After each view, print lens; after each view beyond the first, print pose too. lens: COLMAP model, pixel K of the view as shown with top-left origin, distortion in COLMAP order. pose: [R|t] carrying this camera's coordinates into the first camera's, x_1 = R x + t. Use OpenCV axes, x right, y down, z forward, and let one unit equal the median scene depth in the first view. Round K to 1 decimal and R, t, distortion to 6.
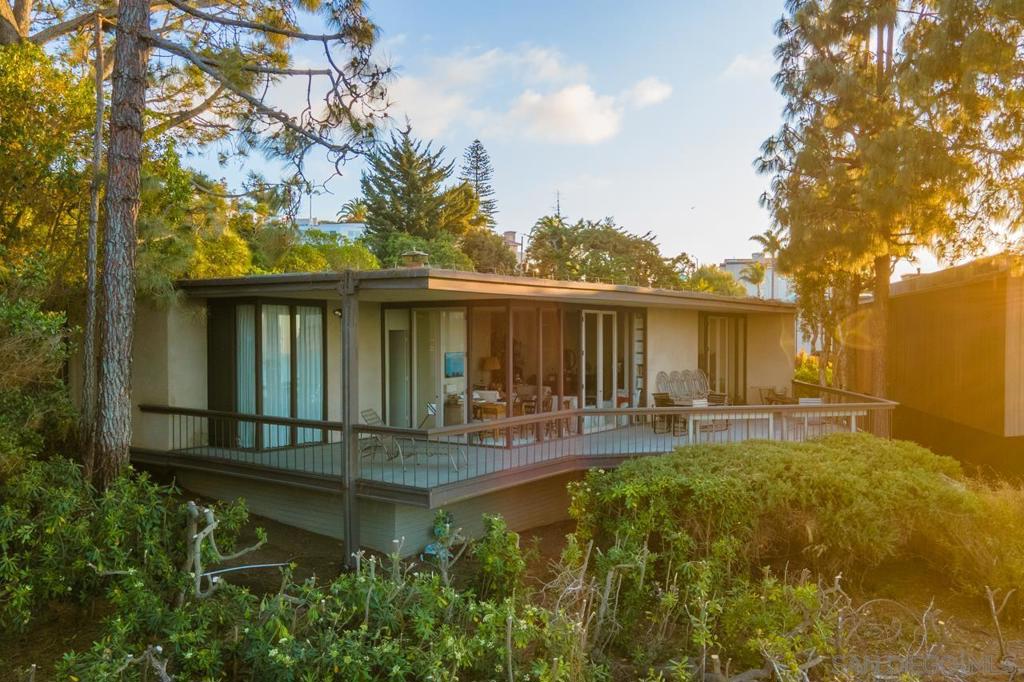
lens RADIAL K [[807.7, 0, 511.2], [0, 807.7, 344.4], [0, 0, 1]] dist [-0.002267, -0.001704]
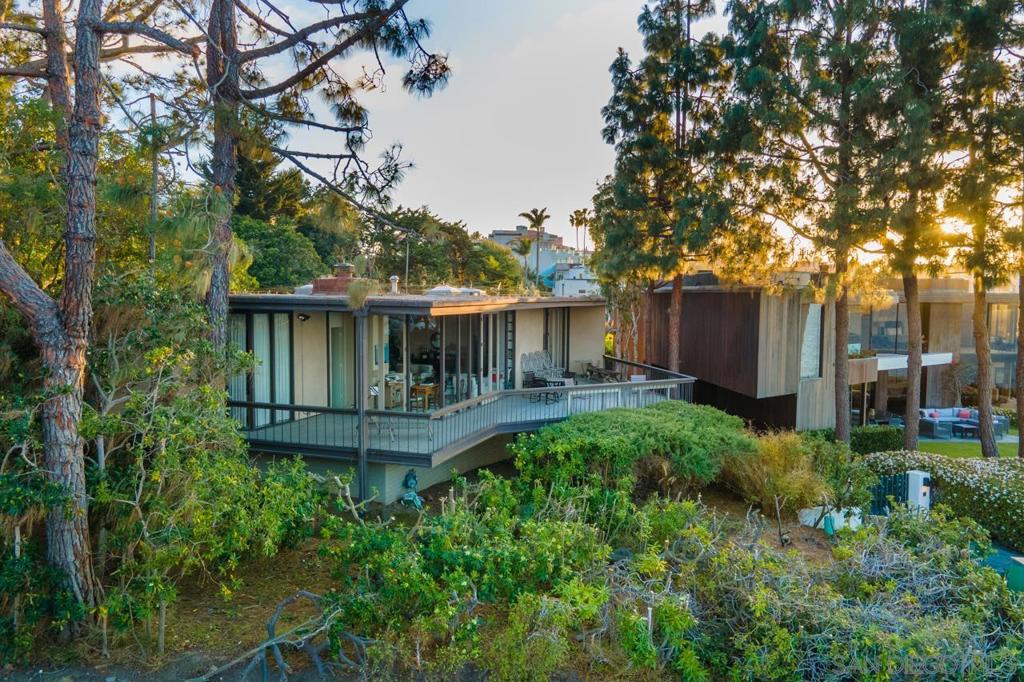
lens RADIAL K [[737.8, 0, 512.0], [0, 737.8, 341.0], [0, 0, 1]] dist [0.002211, -0.000150]
pose [[0.961342, -0.007882, 0.275245, -0.250398], [-0.004565, 0.998997, 0.044553, -0.063805], [-0.275320, -0.044087, 0.960341, -0.229458]]
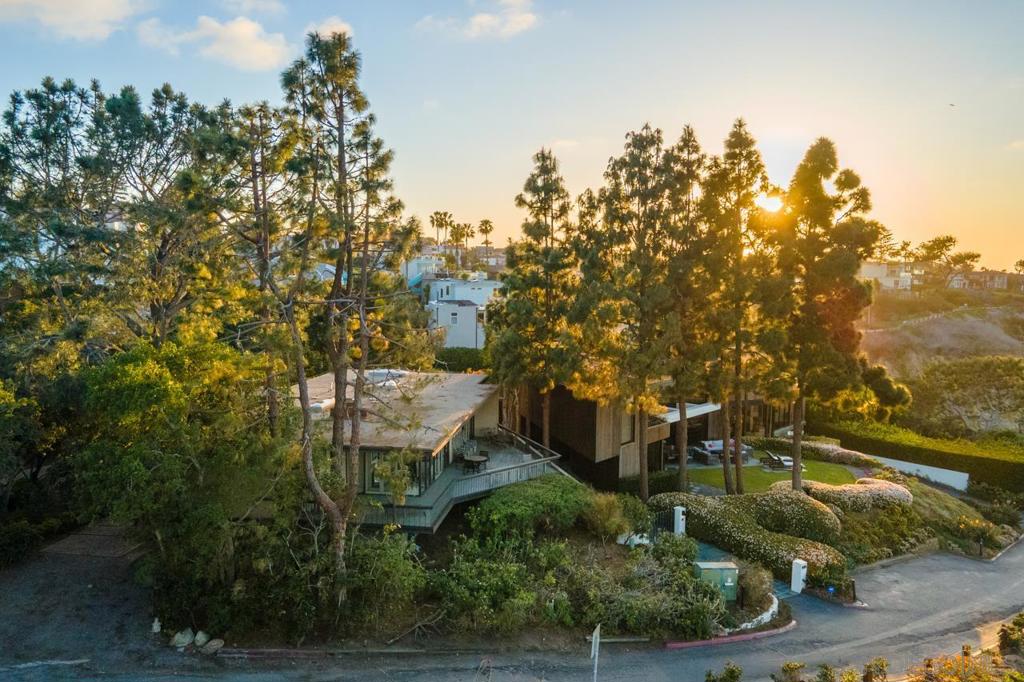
lens RADIAL K [[737.8, 0, 512.0], [0, 737.8, 341.0], [0, 0, 1]] dist [0.002211, -0.000150]
pose [[0.888859, -0.032677, 0.457015, -0.782779], [0.000522, 0.997525, 0.070311, -0.503096], [-0.458181, -0.062258, 0.886676, -1.056384]]
